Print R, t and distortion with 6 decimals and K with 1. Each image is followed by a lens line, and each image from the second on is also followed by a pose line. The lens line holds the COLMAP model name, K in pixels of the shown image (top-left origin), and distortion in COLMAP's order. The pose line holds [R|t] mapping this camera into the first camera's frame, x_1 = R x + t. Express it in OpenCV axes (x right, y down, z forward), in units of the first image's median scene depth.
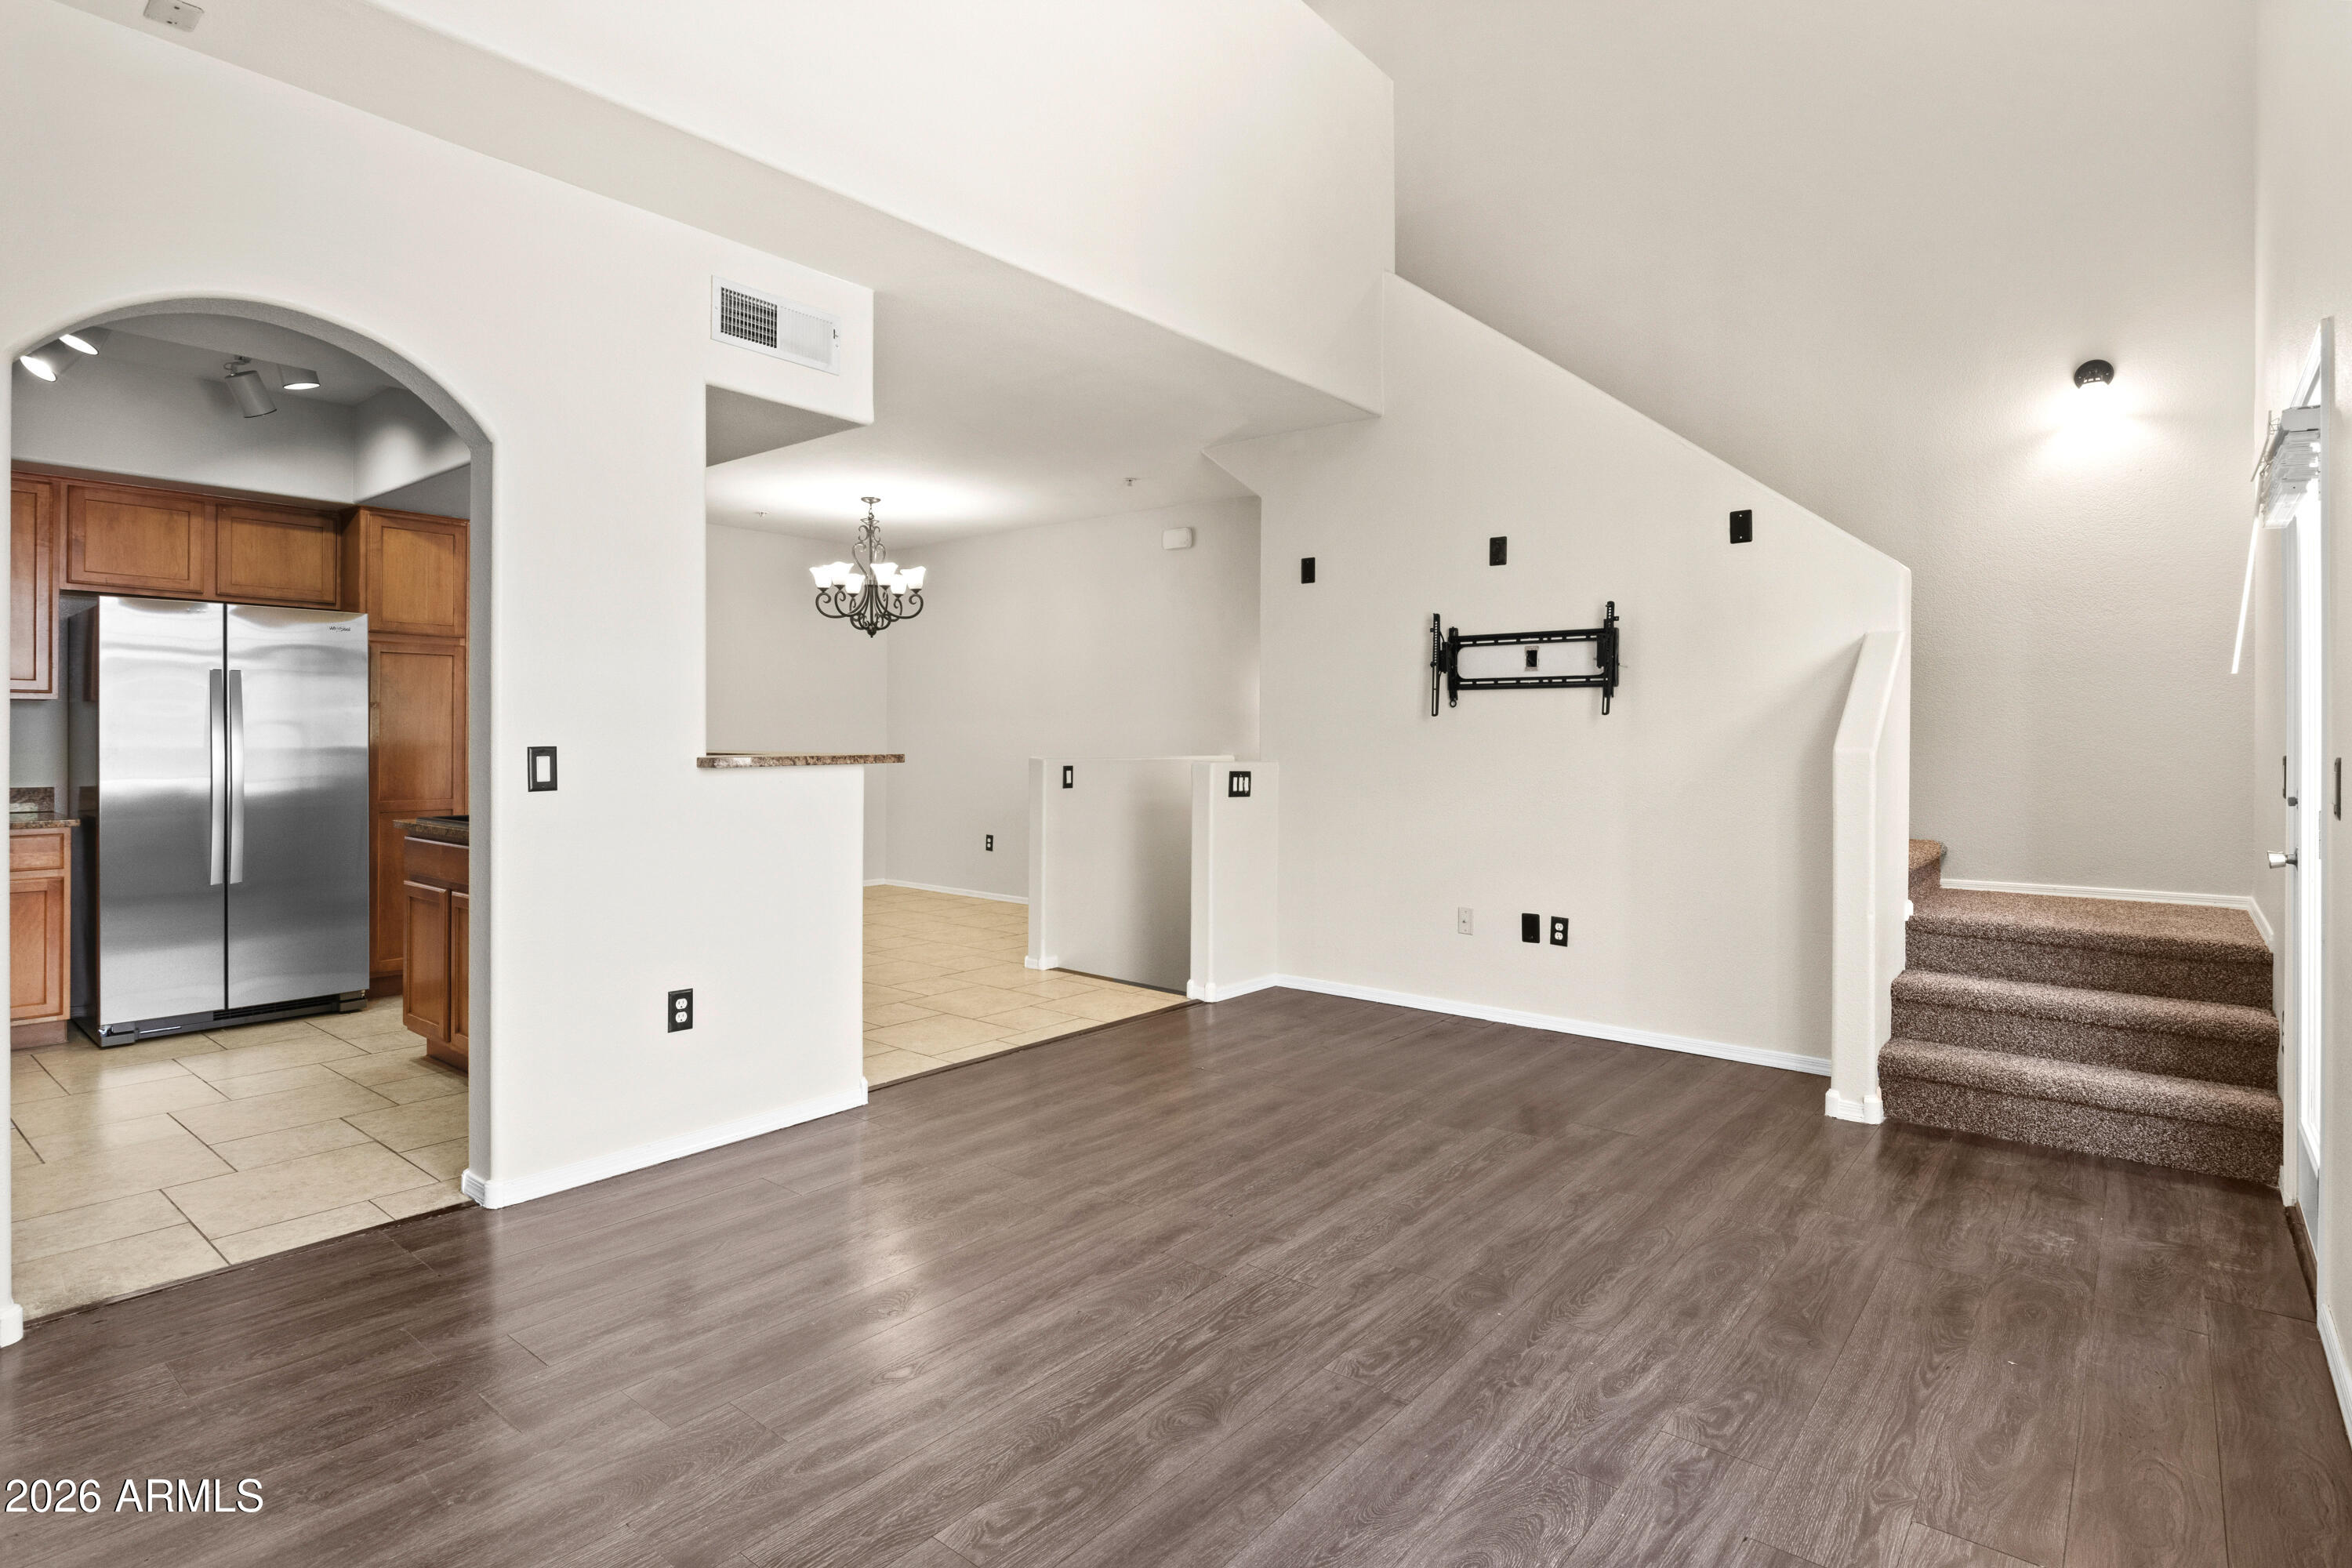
lens RADIAL K [[1189.7, 0, 1189.3], [0, 1189.7, 740.7], [0, 0, 1]] dist [-0.008207, -0.002141]
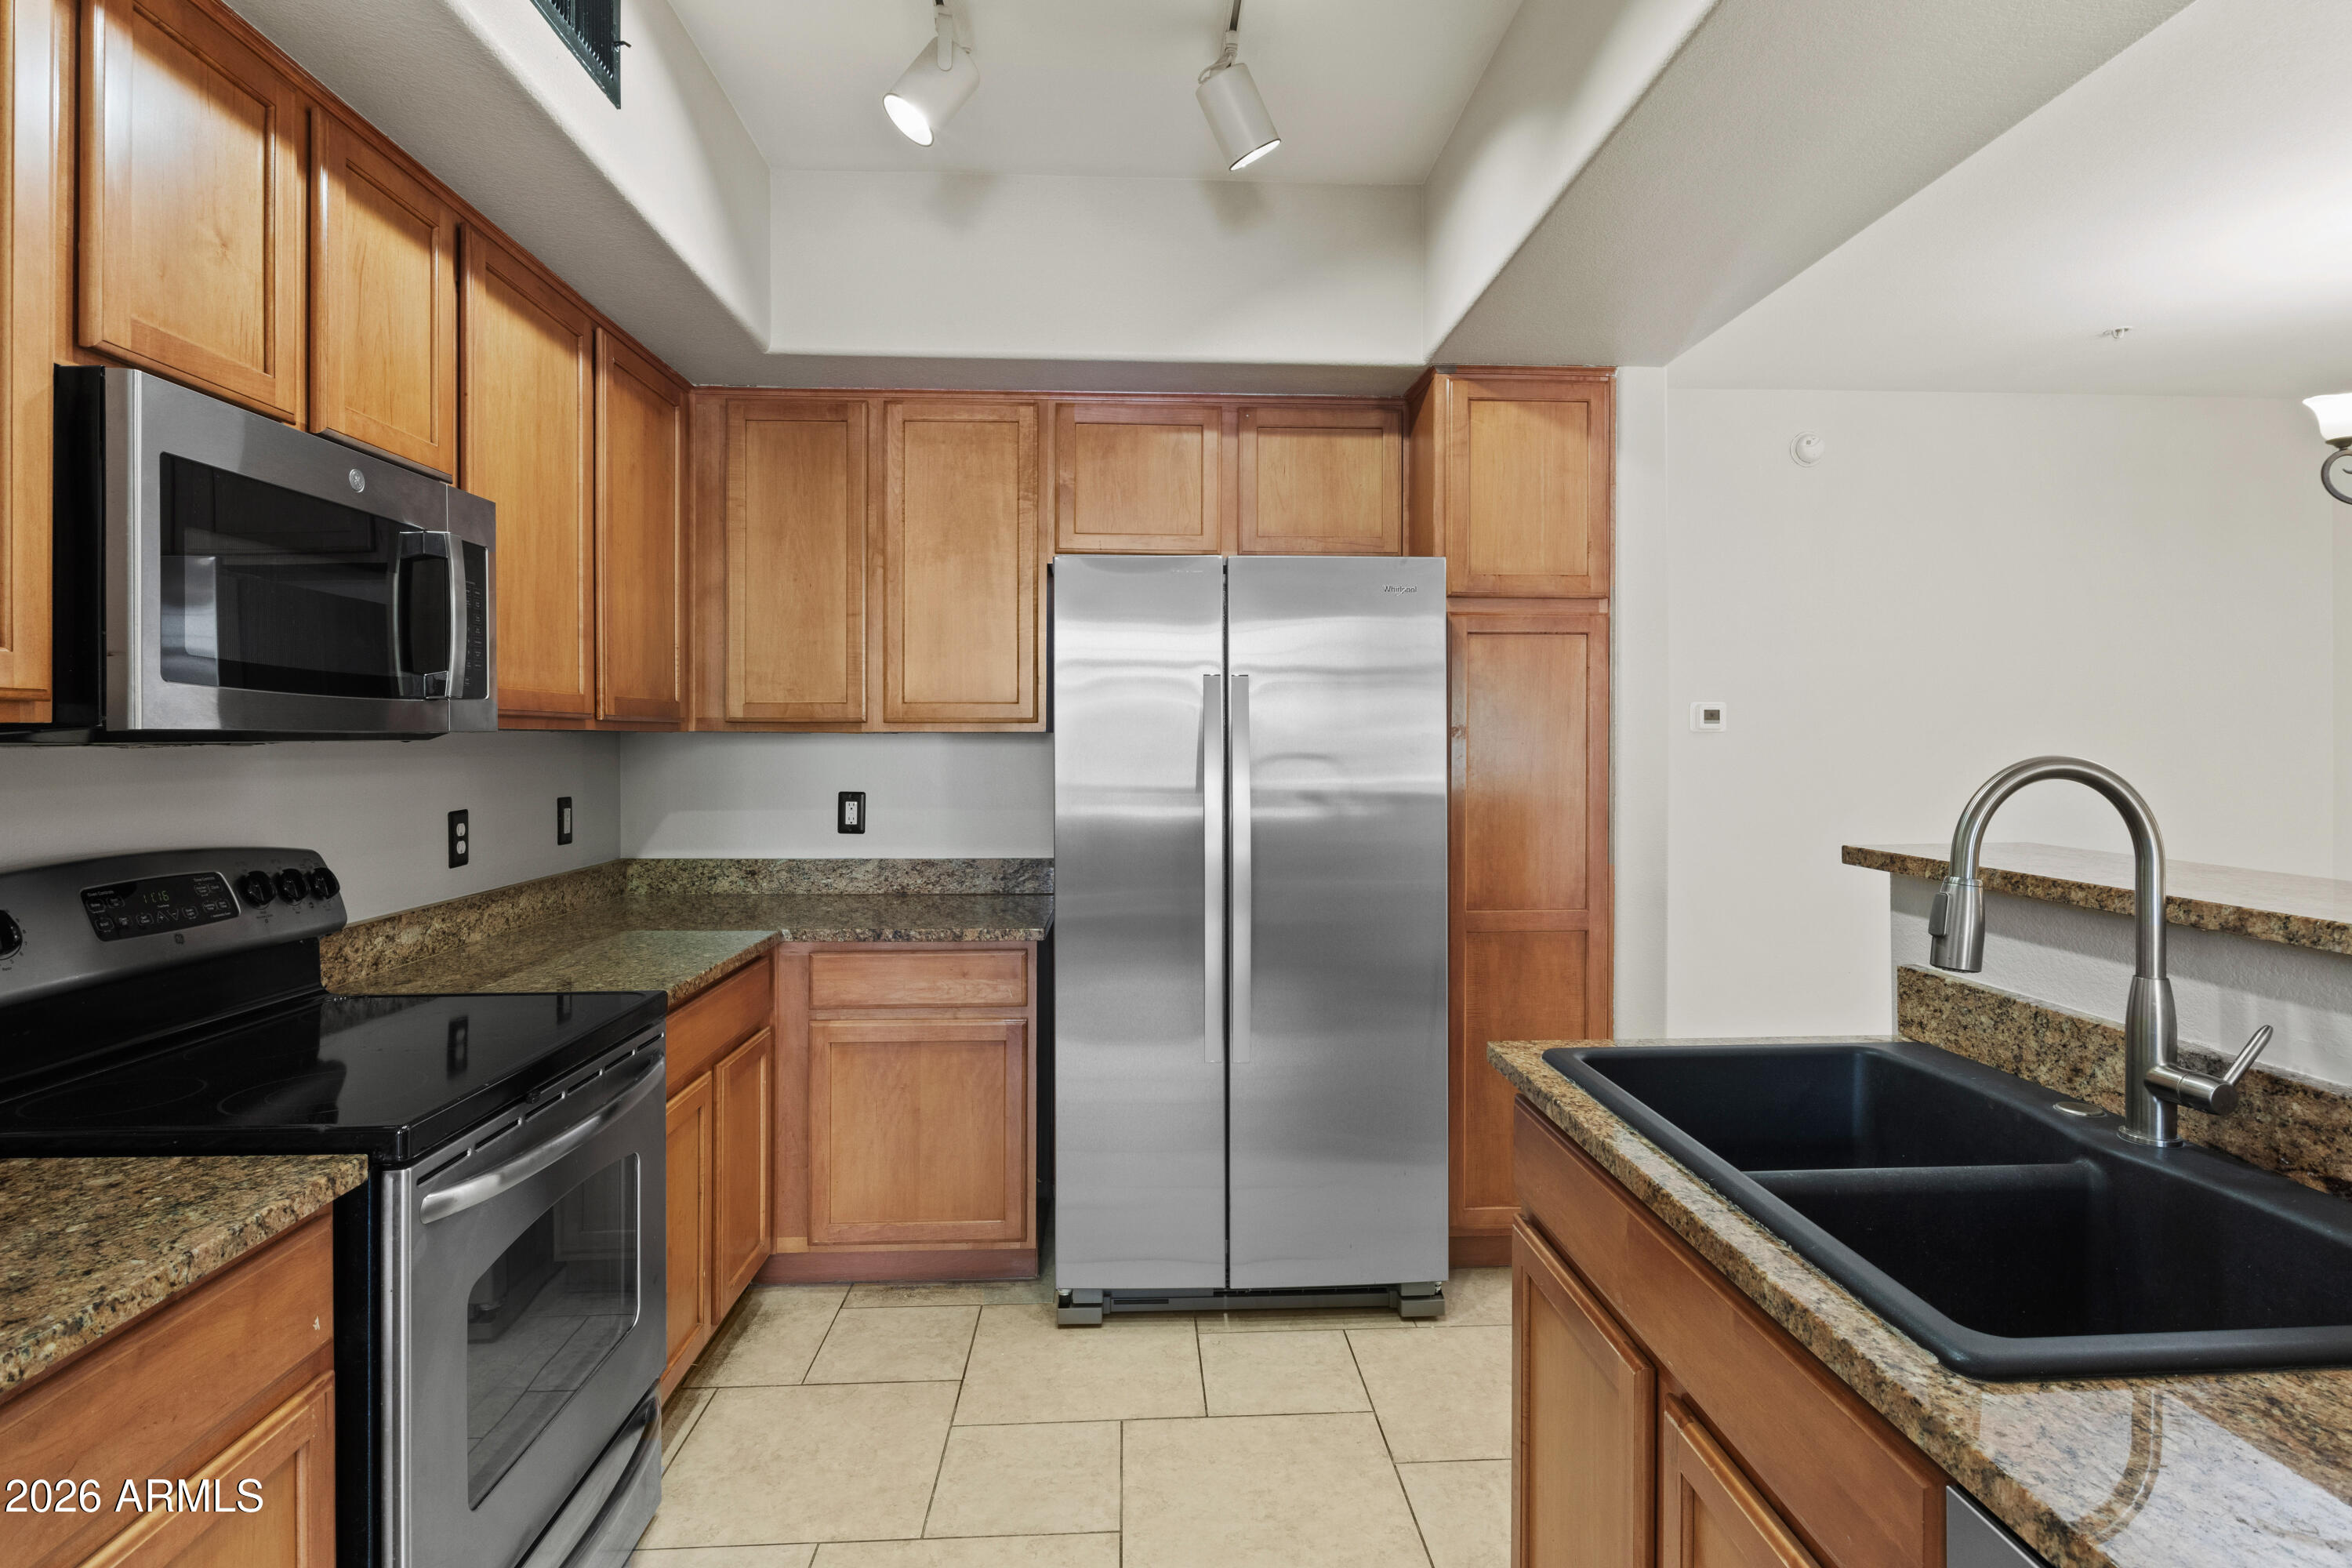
lens RADIAL K [[1189.7, 0, 1187.2], [0, 1189.7, 741.7], [0, 0, 1]] dist [-0.008207, -0.002141]
pose [[0.665784, -0.001321, -0.746144, -0.360112], [0.001848, 0.999998, -0.000121, -0.025395], [0.746143, -0.001298, 0.665785, 0.538368]]
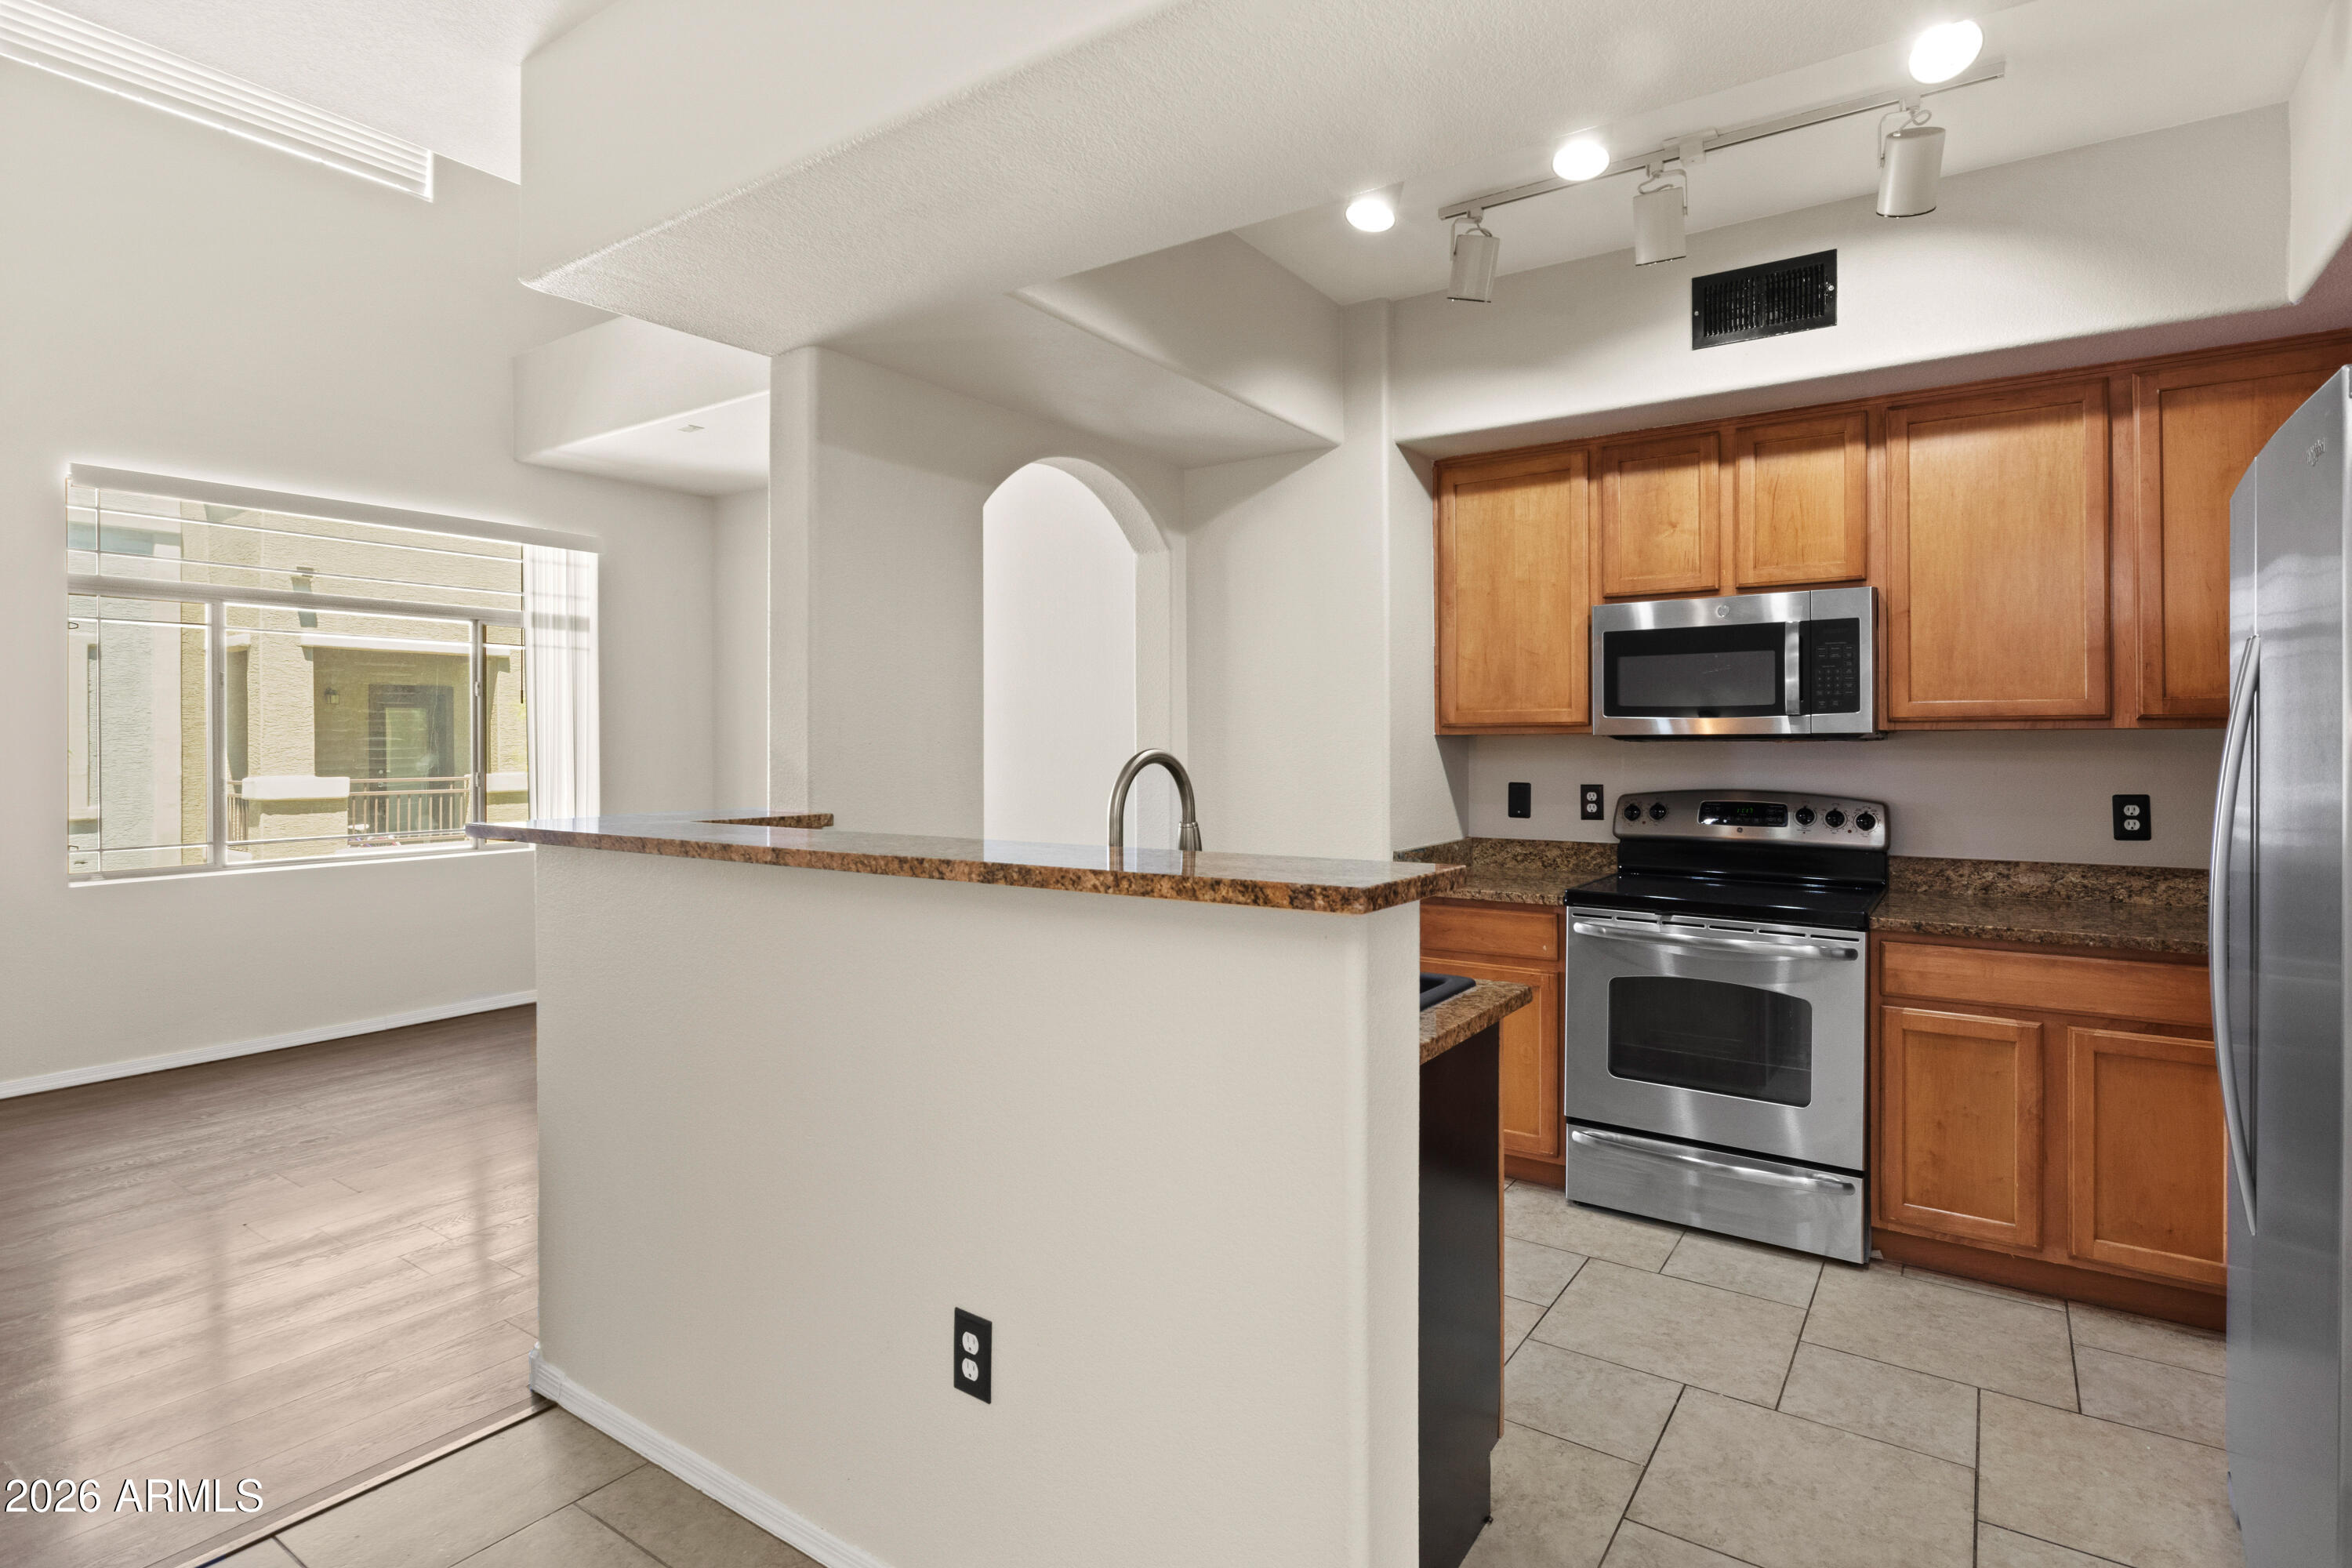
lens RADIAL K [[1181.2, 0, 1186.4], [0, 1181.2, 750.7], [0, 0, 1]] dist [0.003992, 0.000086]
pose [[-0.997684, 0.001916, -0.067998, -0.399698], [0.001122, 0.999931, 0.011707, -0.027617], [0.068016, 0.011603, -0.997617, 1.123546]]
